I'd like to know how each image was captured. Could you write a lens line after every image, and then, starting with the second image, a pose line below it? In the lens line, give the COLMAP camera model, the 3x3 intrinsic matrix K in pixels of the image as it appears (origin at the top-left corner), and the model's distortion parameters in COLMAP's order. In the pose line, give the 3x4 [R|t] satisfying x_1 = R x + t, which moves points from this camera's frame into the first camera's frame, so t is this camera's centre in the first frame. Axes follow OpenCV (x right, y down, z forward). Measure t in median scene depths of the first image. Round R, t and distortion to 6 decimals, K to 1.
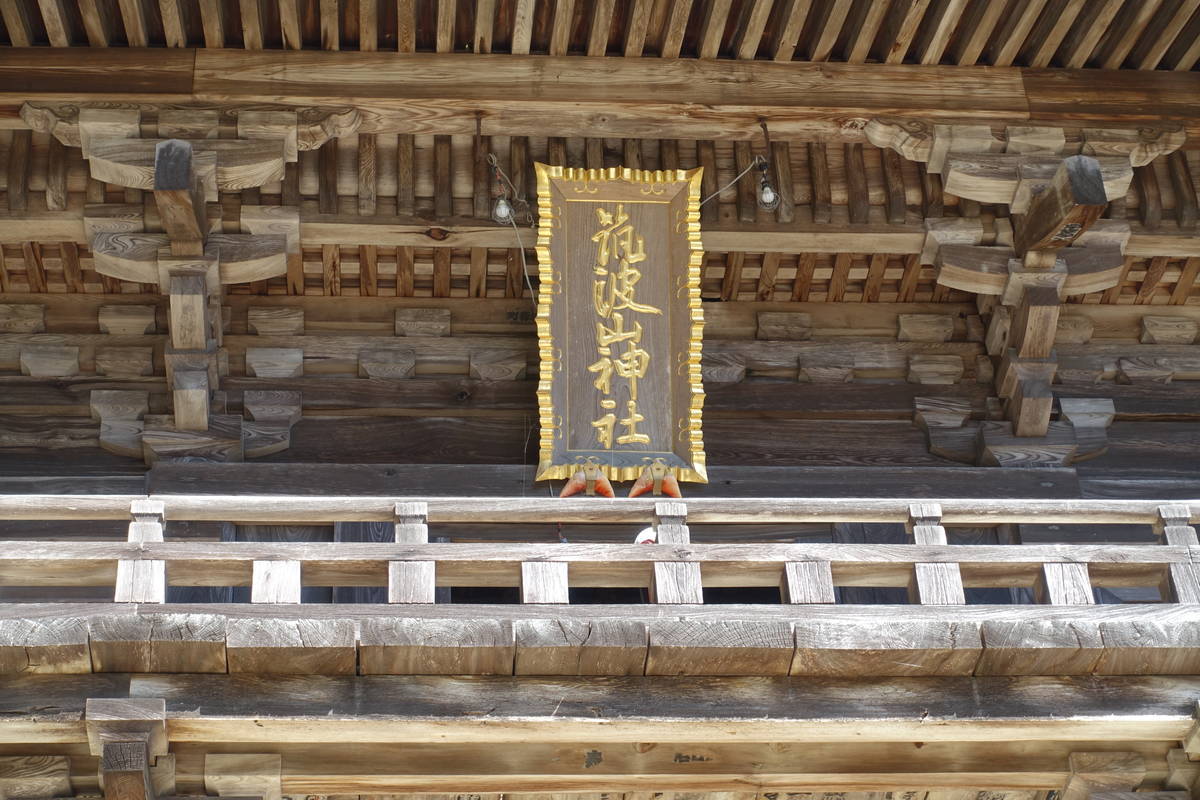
lens RADIAL K [[2355.9, 0, 599.1], [0, 2355.9, 399.3], [0, 0, 1]] dist [-0.089064, 0.000000]
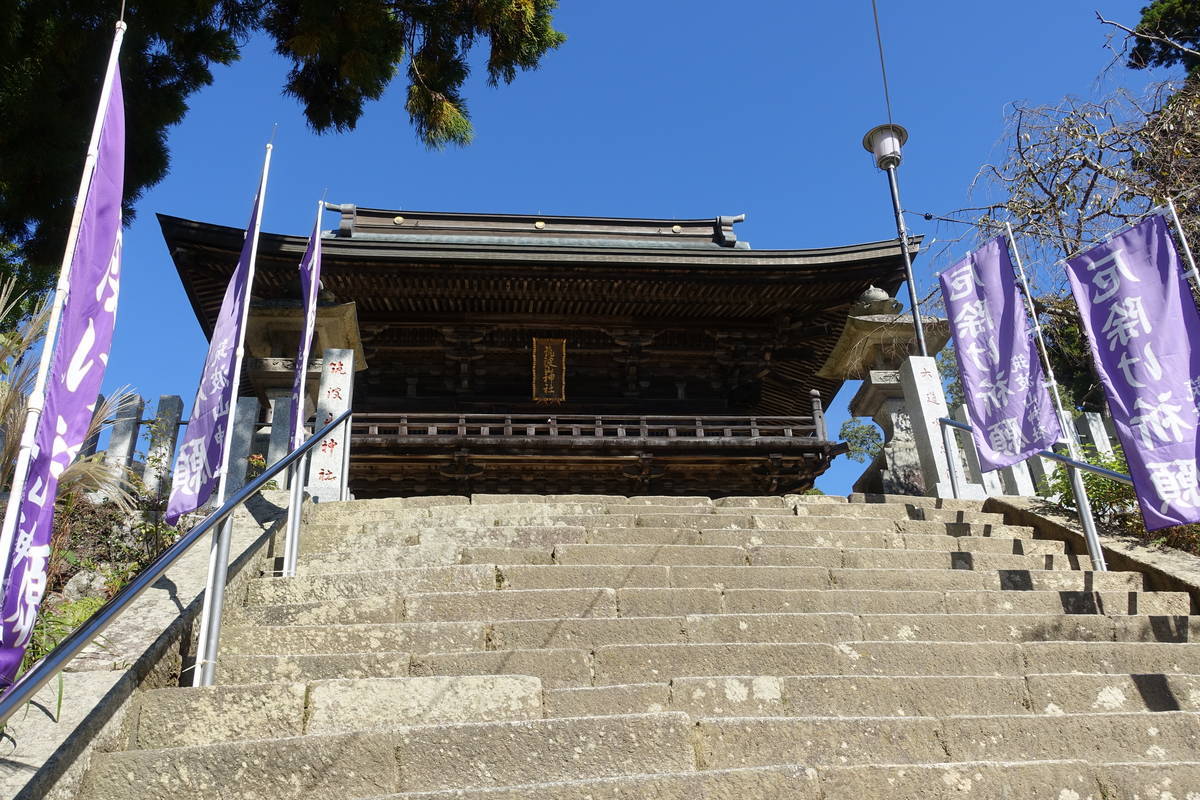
lens RADIAL K [[1042.6, 0, 601.3], [0, 1042.6, 400.8], [0, 0, 1]] dist [0.001473, 0.000032]
pose [[0.999682, 0.020400, 0.014838, 0.089735], [-0.022740, 0.983396, 0.180044, -0.373060], [-0.010919, -0.180324, 0.983547, -1.230361]]
